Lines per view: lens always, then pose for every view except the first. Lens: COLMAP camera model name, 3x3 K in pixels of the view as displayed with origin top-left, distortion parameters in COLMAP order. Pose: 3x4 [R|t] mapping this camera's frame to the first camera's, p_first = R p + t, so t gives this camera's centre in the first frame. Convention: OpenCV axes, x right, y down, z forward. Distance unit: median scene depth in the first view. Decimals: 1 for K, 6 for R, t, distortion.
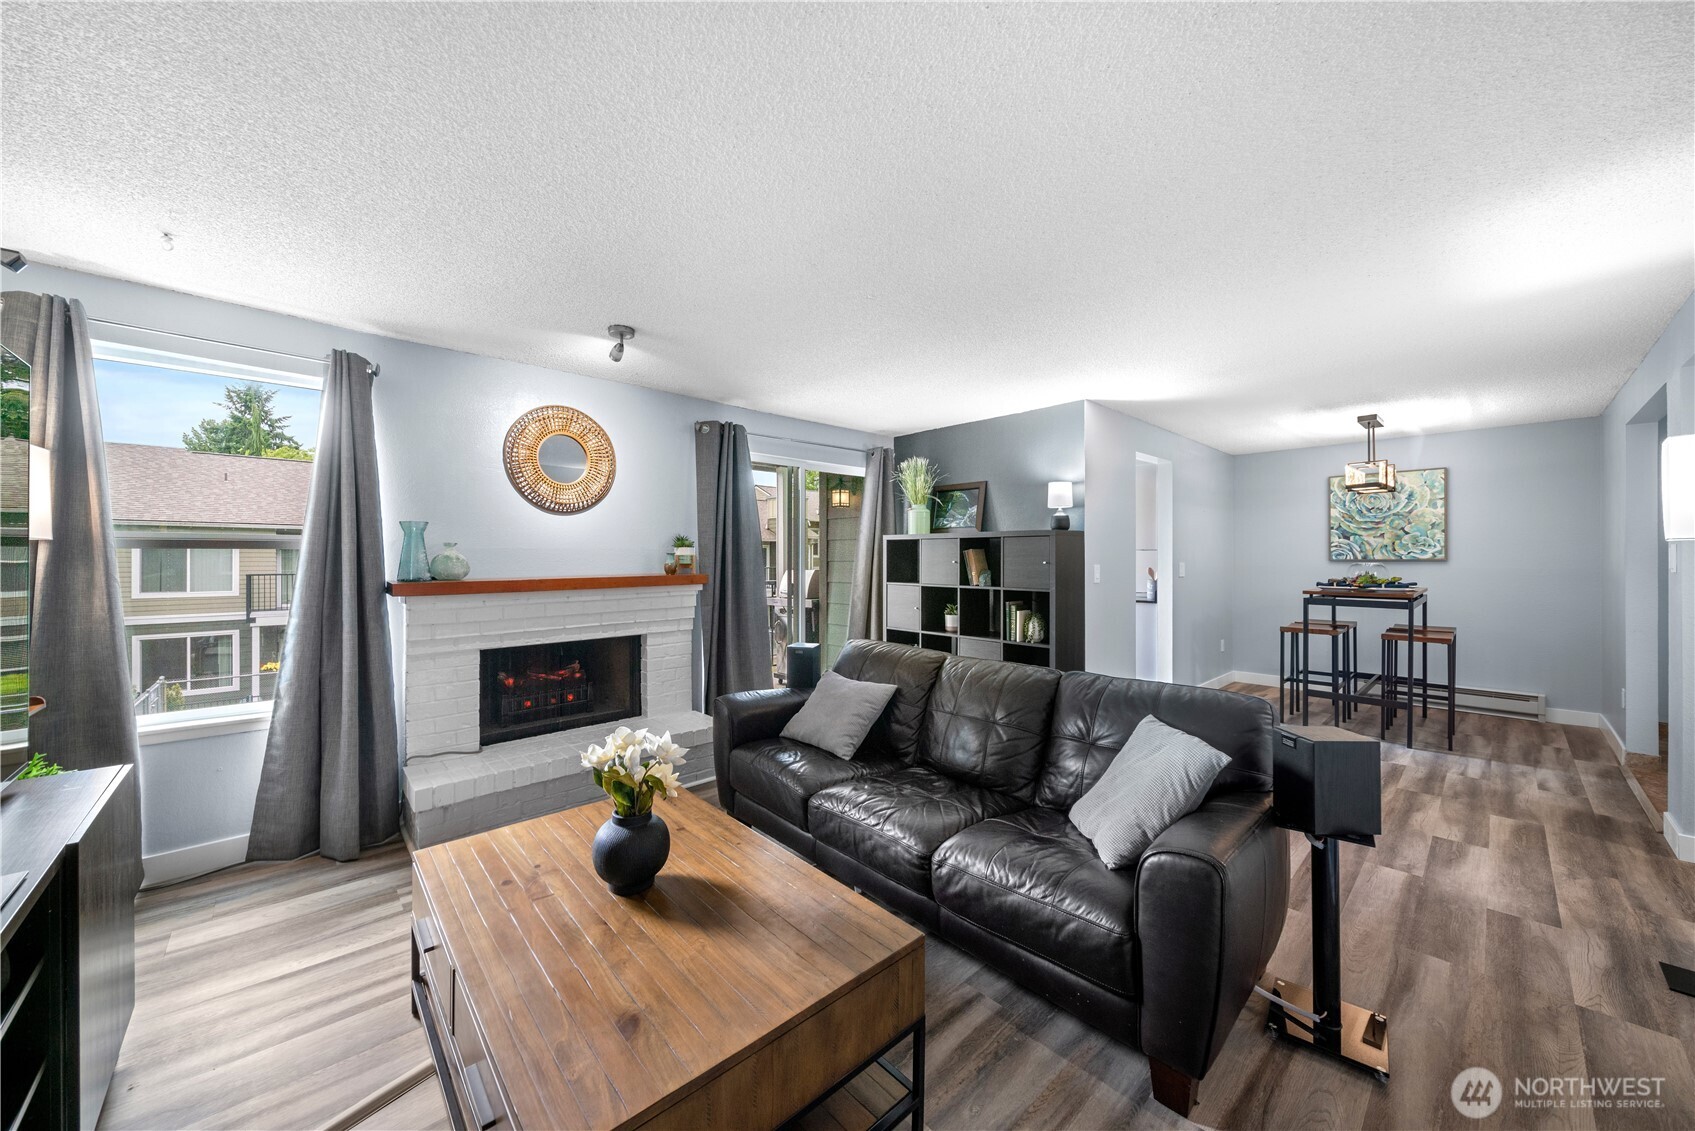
lens RADIAL K [[601.7, 0, 847.5], [0, 601.7, 565.5], [0, 0, 1]] dist [0.000001, 0.000013]
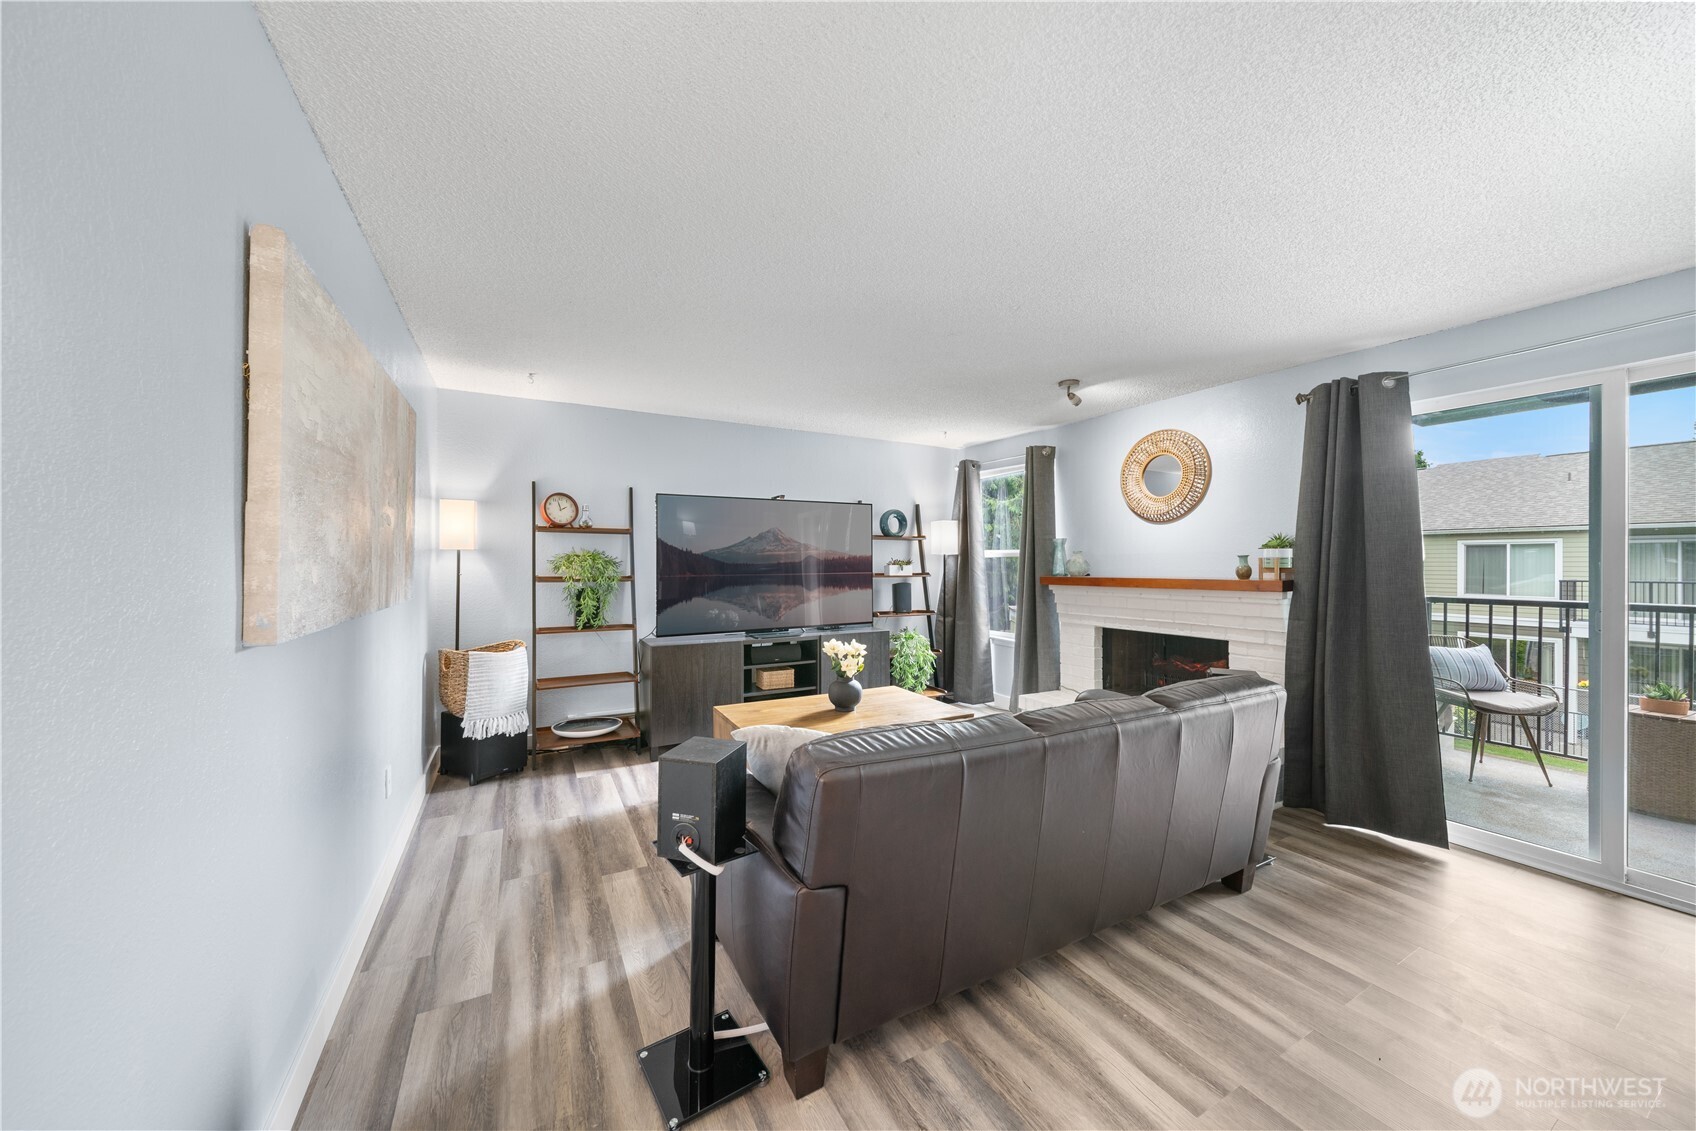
lens RADIAL K [[596.9, 0, 848.0], [0, 596.9, 565.5], [0, 0, 1]] dist [0.000999, 0.000032]
pose [[-0.245012, 0.002360, -0.969517, 0.728400], [-0.011304, 0.999922, 0.005291, -0.003561], [0.969454, 0.012256, -0.244967, 0.640722]]
